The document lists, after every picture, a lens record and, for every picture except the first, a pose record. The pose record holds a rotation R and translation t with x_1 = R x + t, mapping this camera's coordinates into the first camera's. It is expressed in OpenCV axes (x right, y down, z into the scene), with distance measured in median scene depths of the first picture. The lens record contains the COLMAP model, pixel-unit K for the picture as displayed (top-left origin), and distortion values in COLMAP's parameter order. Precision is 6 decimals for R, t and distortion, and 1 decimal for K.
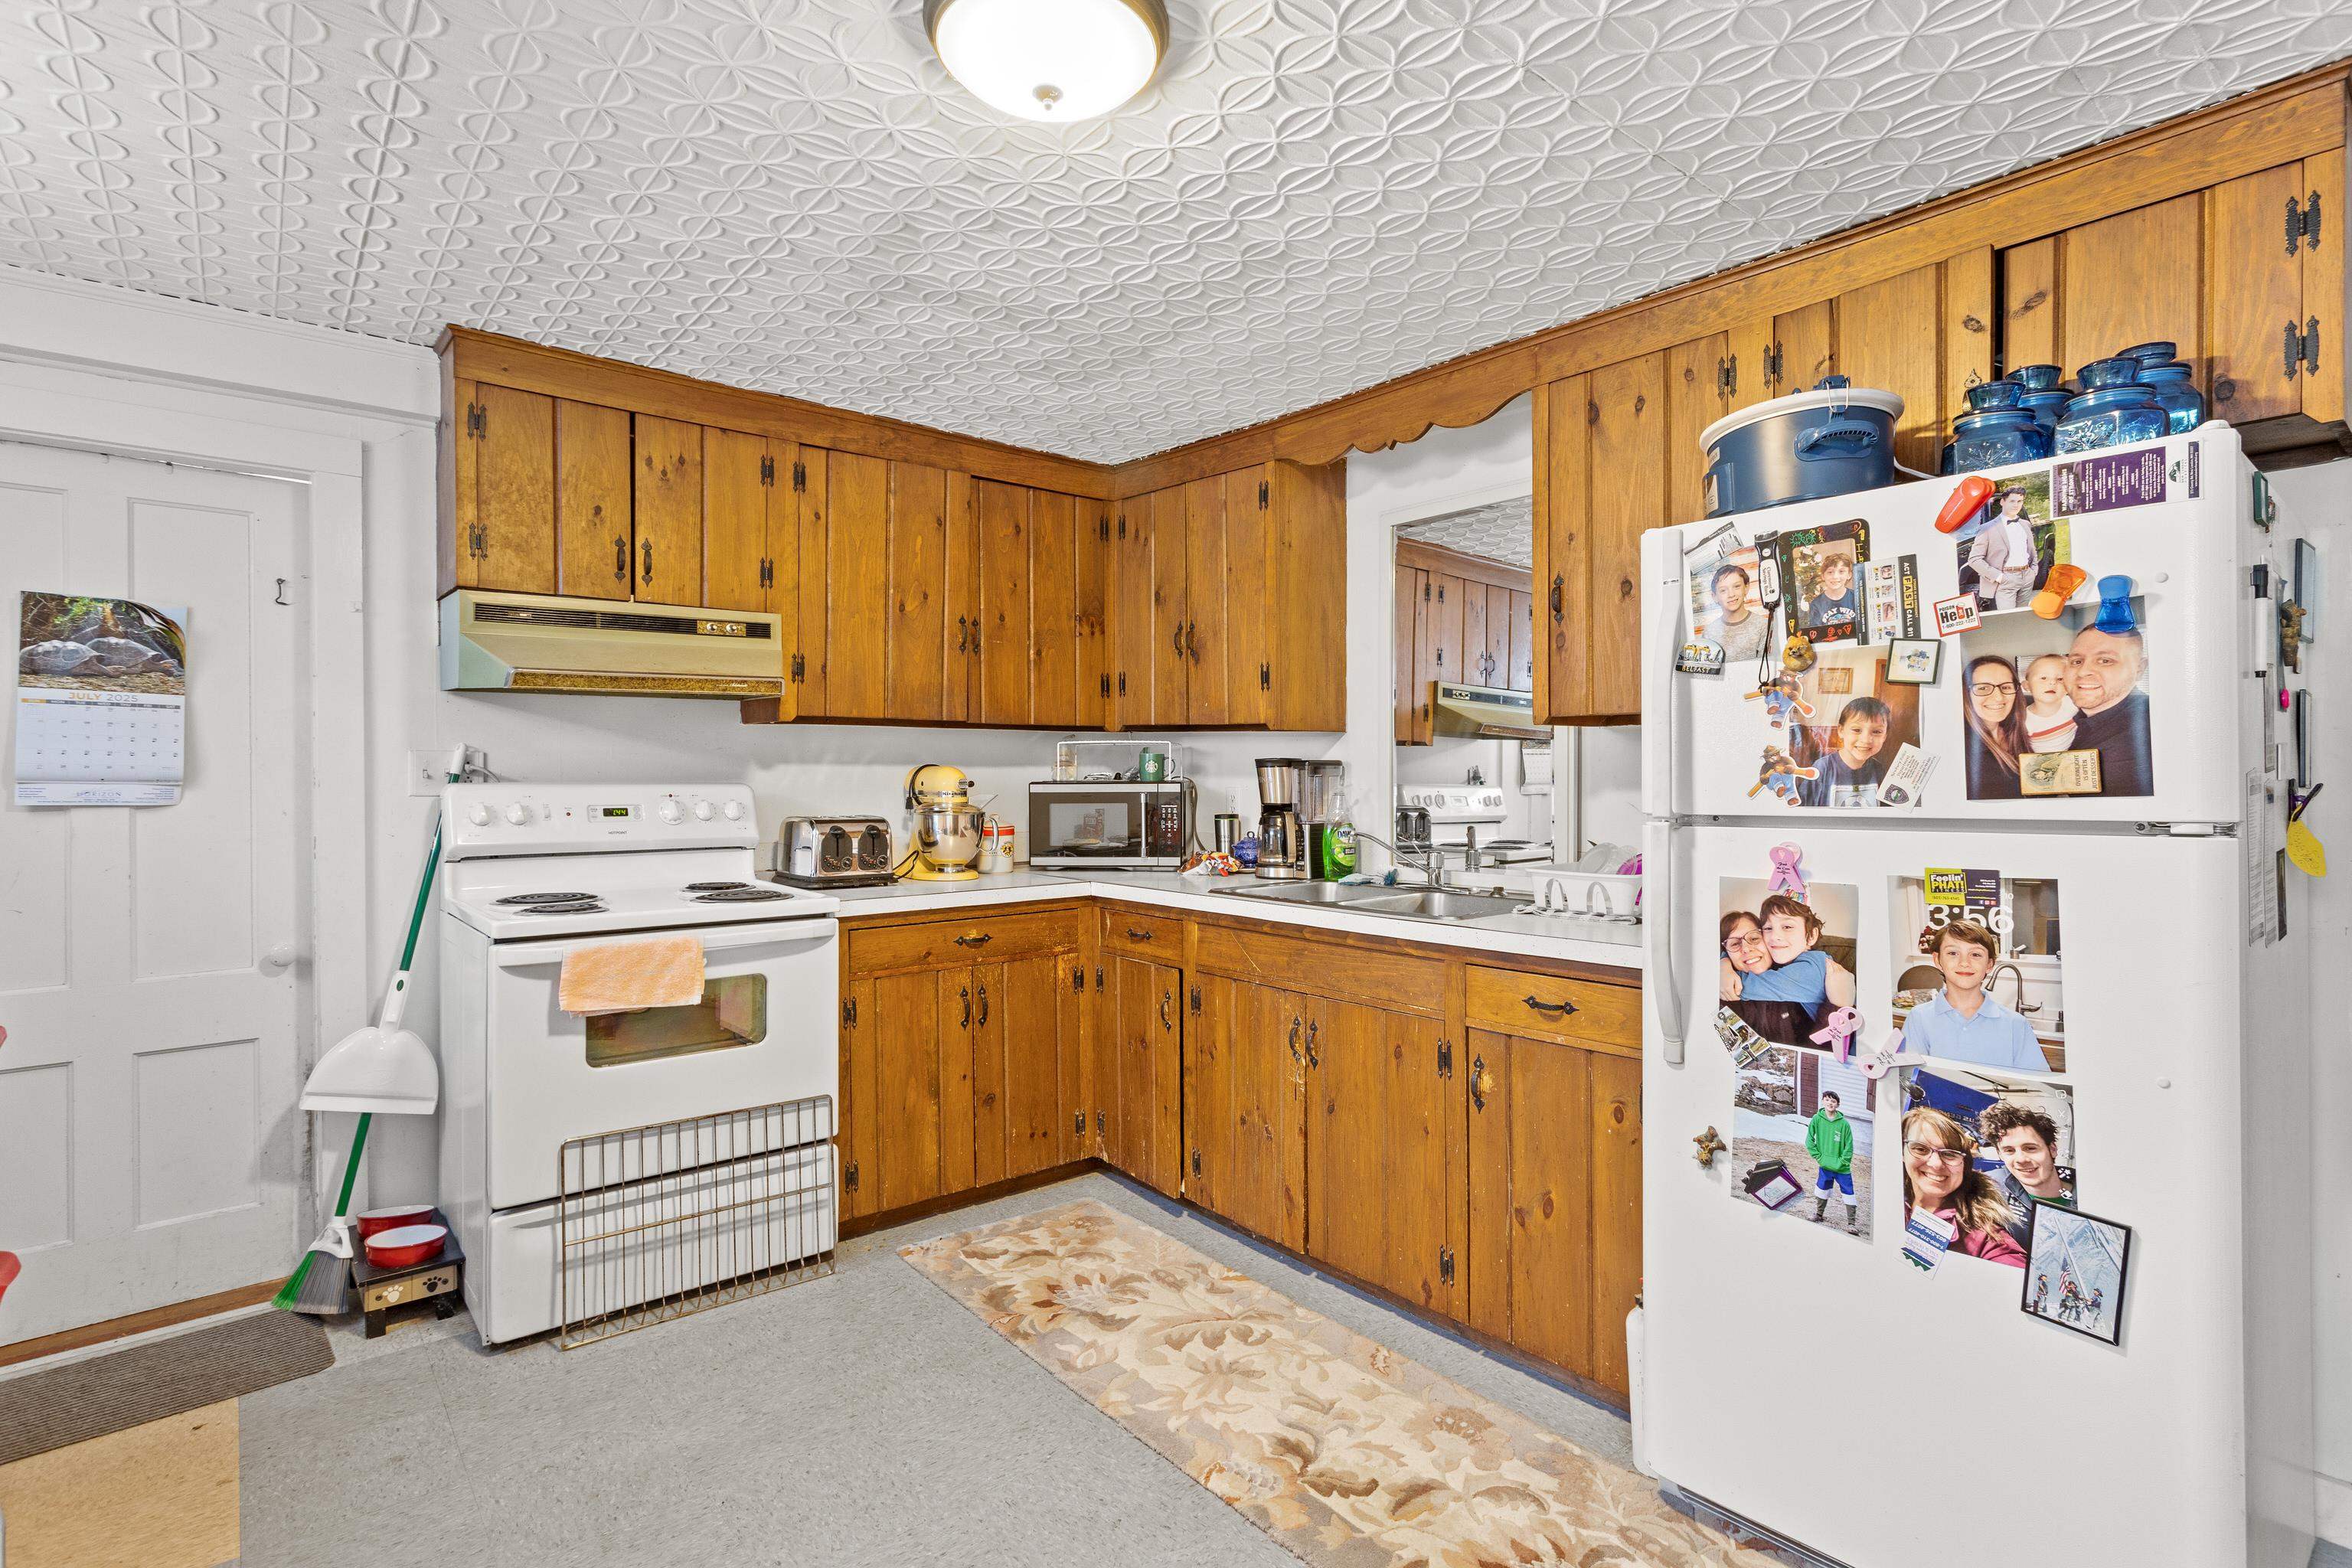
lens RADIAL K [[1127.6, 0, 1173.3], [0, 1127.6, 763.8], [0, 0, 1]] dist [0.002124, 0.000883]
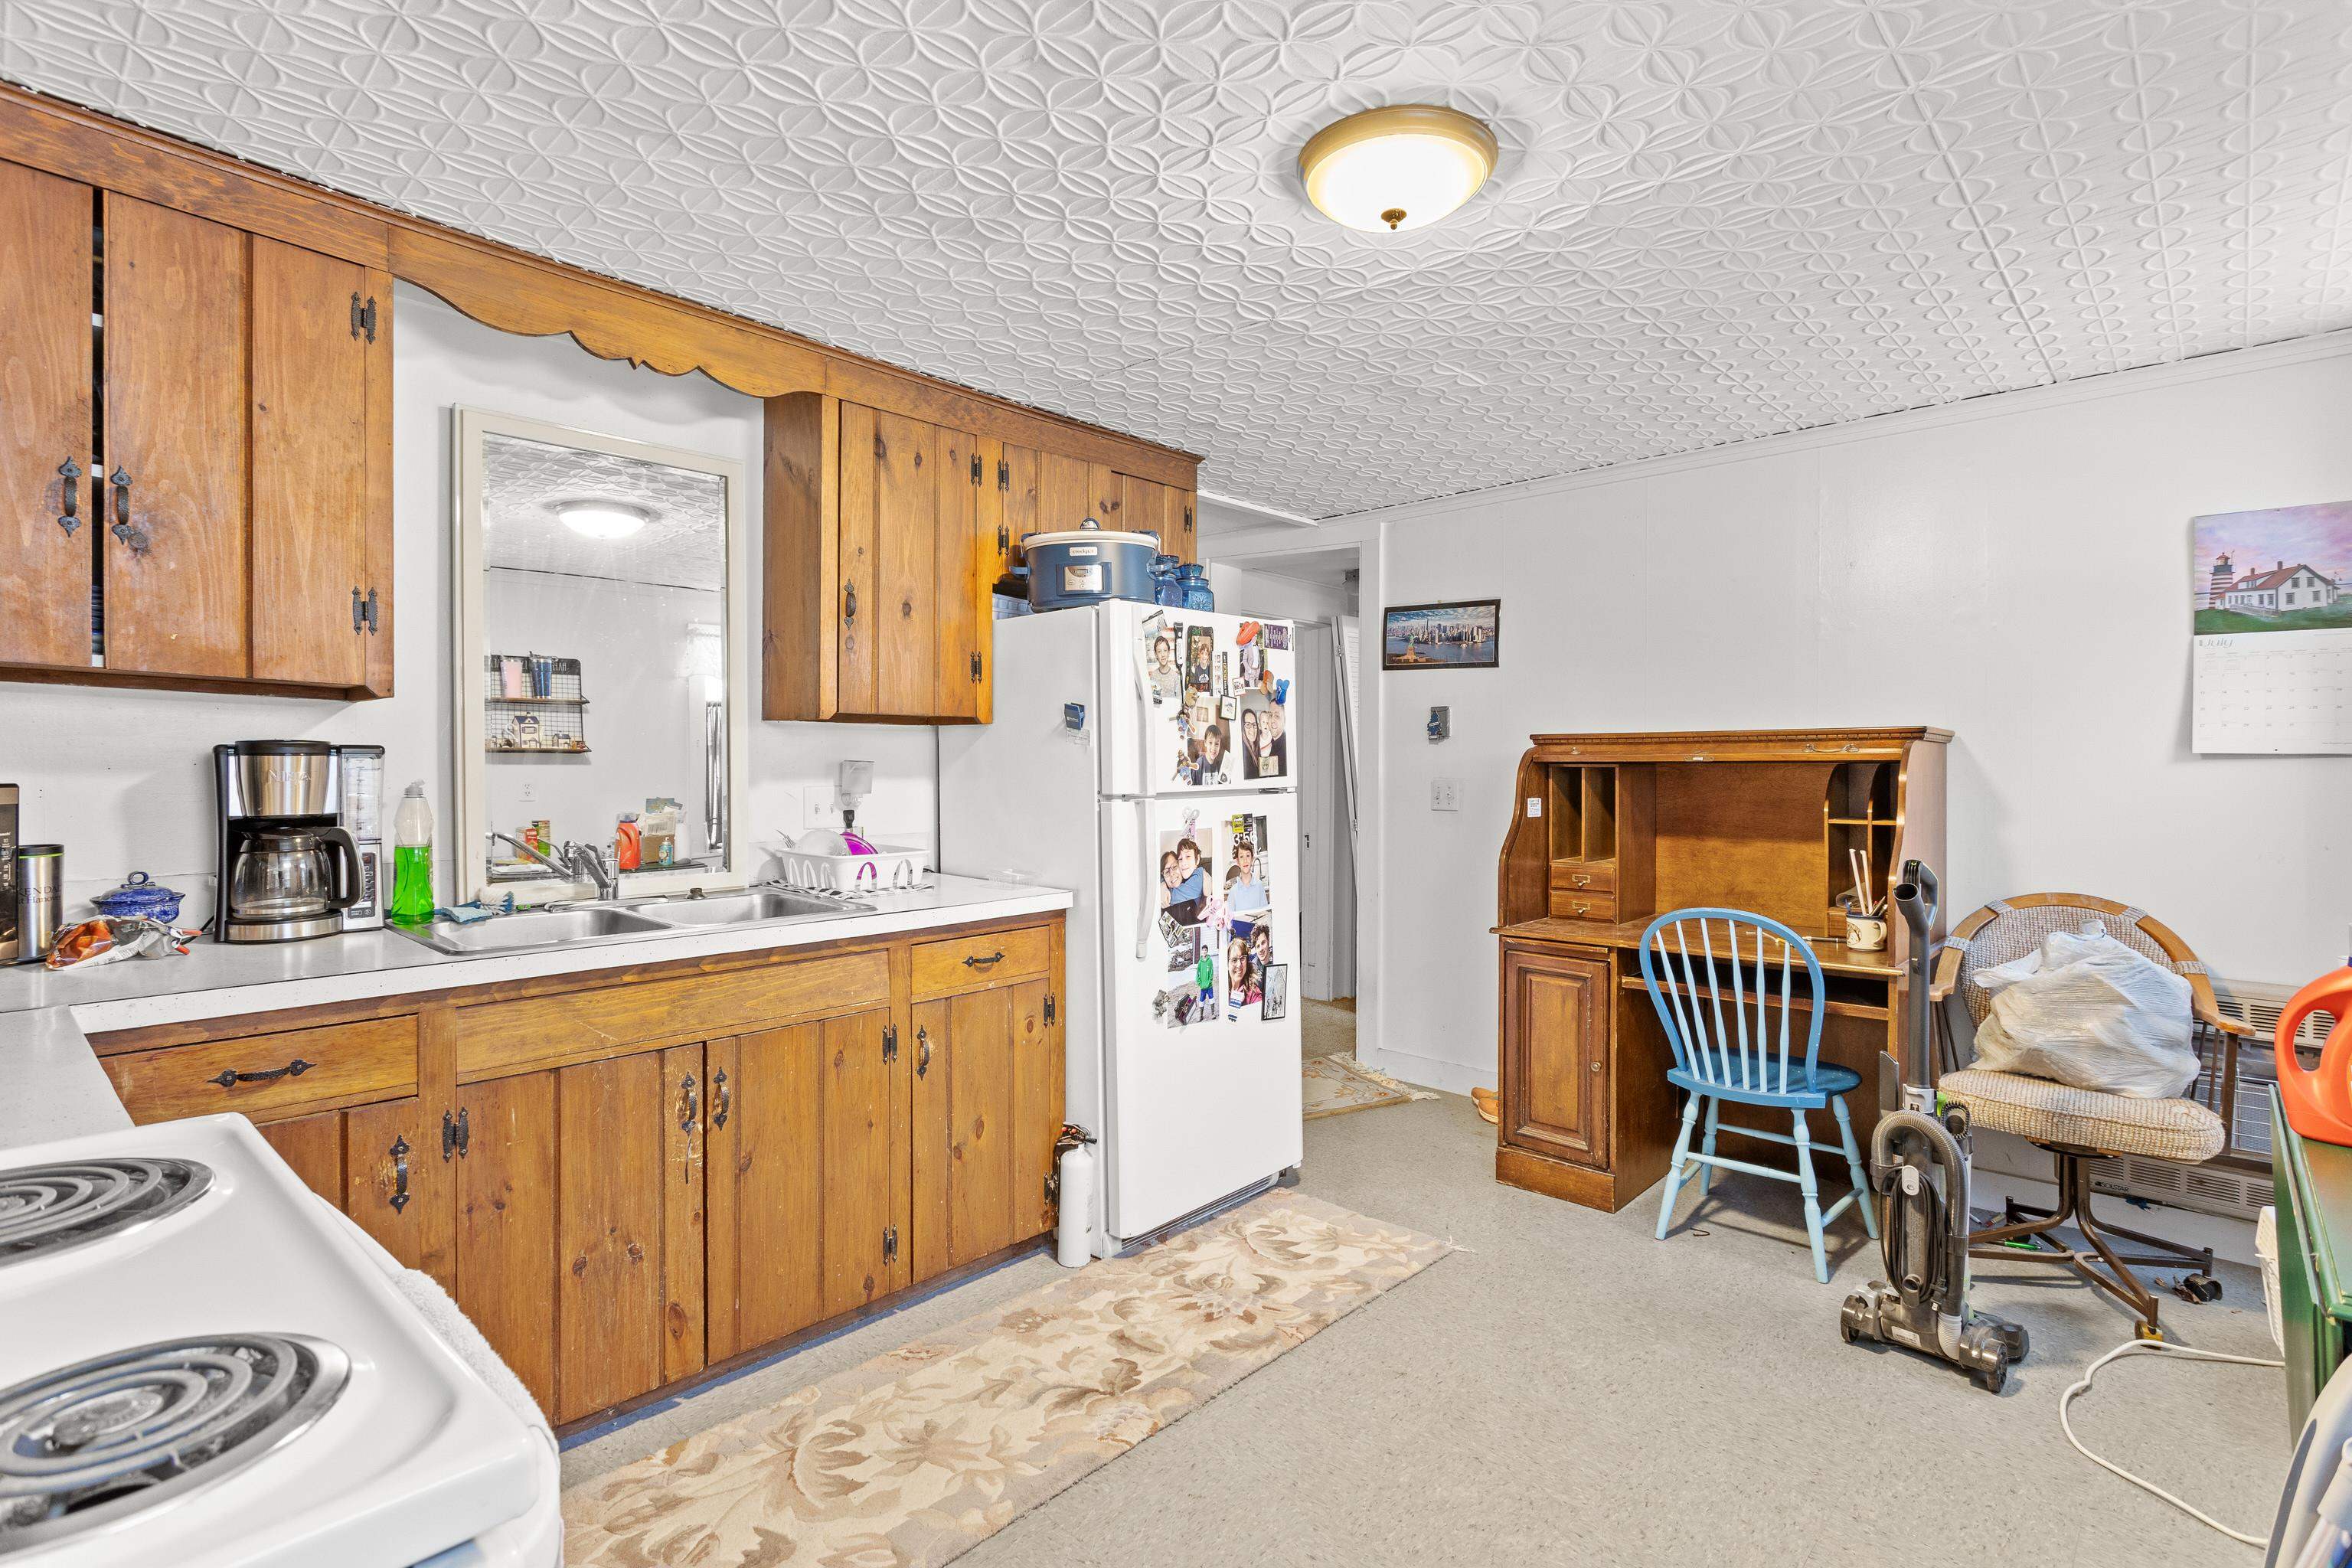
lens RADIAL K [[1127.6, 0, 1173.3], [0, 1127.6, 763.8], [0, 0, 1]] dist [0.002124, 0.000883]
pose [[-0.123338, 0.002896, 0.992361, -1.155361], [-0.009186, 0.999950, -0.004060, 0.011778], [-0.992322, -0.009616, -0.123305, 1.245675]]
